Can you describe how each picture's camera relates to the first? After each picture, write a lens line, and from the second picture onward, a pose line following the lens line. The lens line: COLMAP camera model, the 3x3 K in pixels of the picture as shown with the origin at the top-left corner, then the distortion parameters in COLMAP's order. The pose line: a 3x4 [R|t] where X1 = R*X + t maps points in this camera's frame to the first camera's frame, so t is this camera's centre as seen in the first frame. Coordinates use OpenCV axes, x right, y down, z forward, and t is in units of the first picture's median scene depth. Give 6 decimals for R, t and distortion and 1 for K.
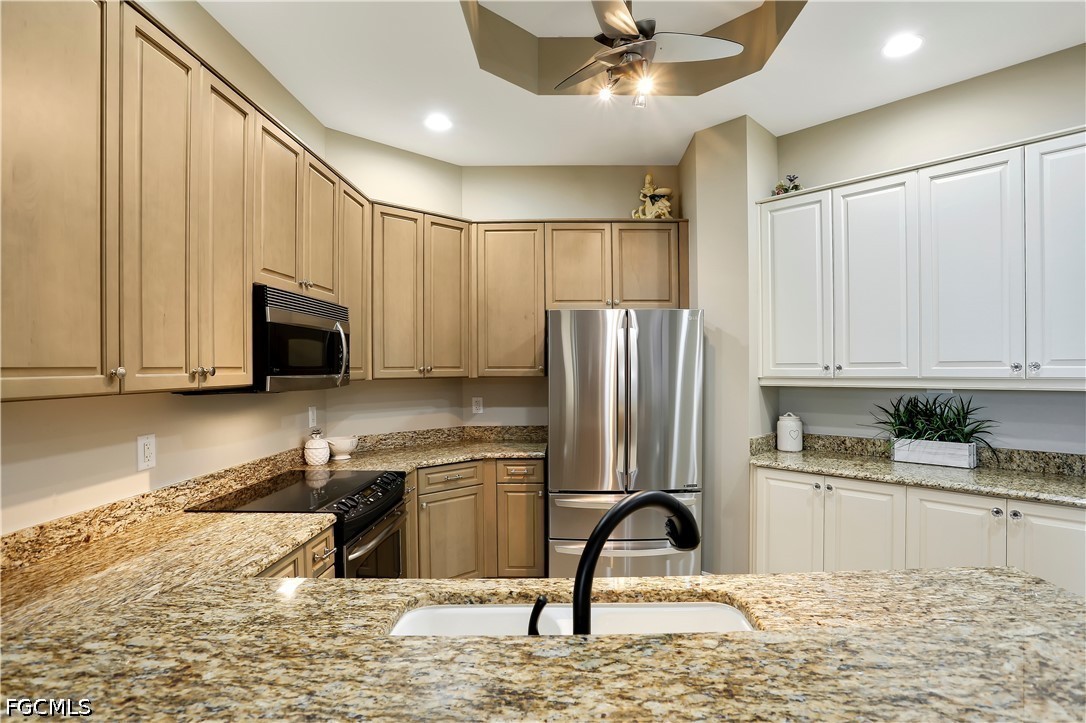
lens RADIAL K [[561.0, 0, 550.6], [0, 561.0, 361.8], [0, 0, 1]] dist [-0.041590, 0.014419]
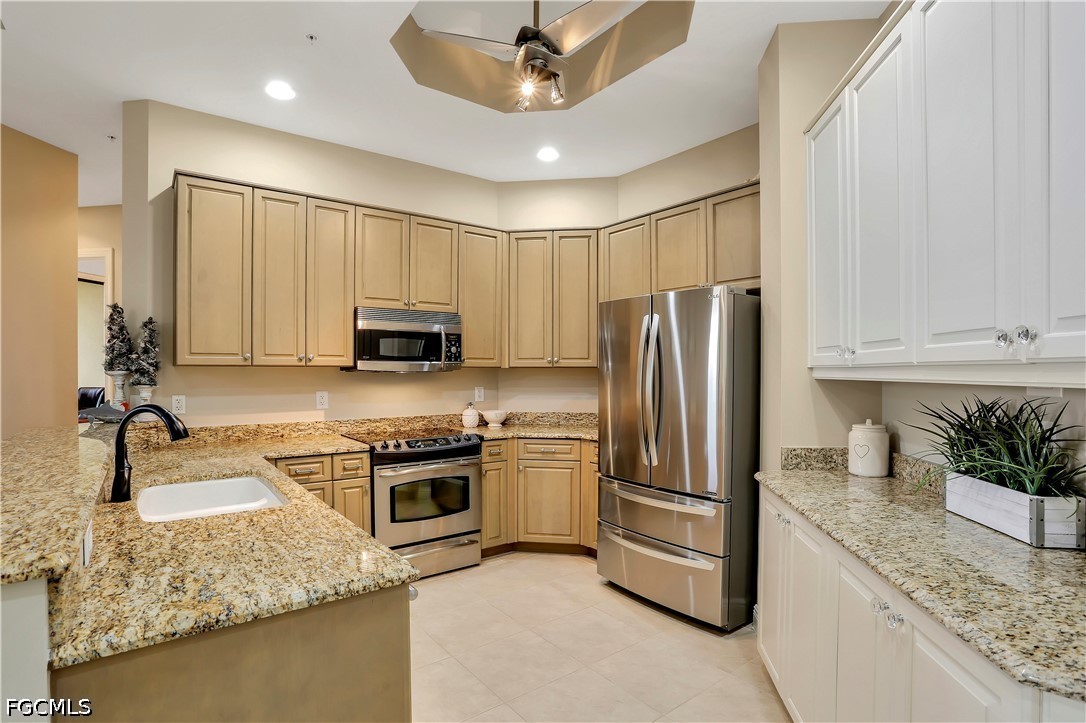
lens RADIAL K [[561.0, 0, 551.2], [0, 561.0, 366.1], [0, 0, 1]] dist [-0.041590, 0.014419]
pose [[0.582849, 0.000099, -0.812581, 0.896069], [0.000670, 1.000000, 0.000602, 0.030355], [0.812580, -0.000895, 0.582848, 0.349038]]
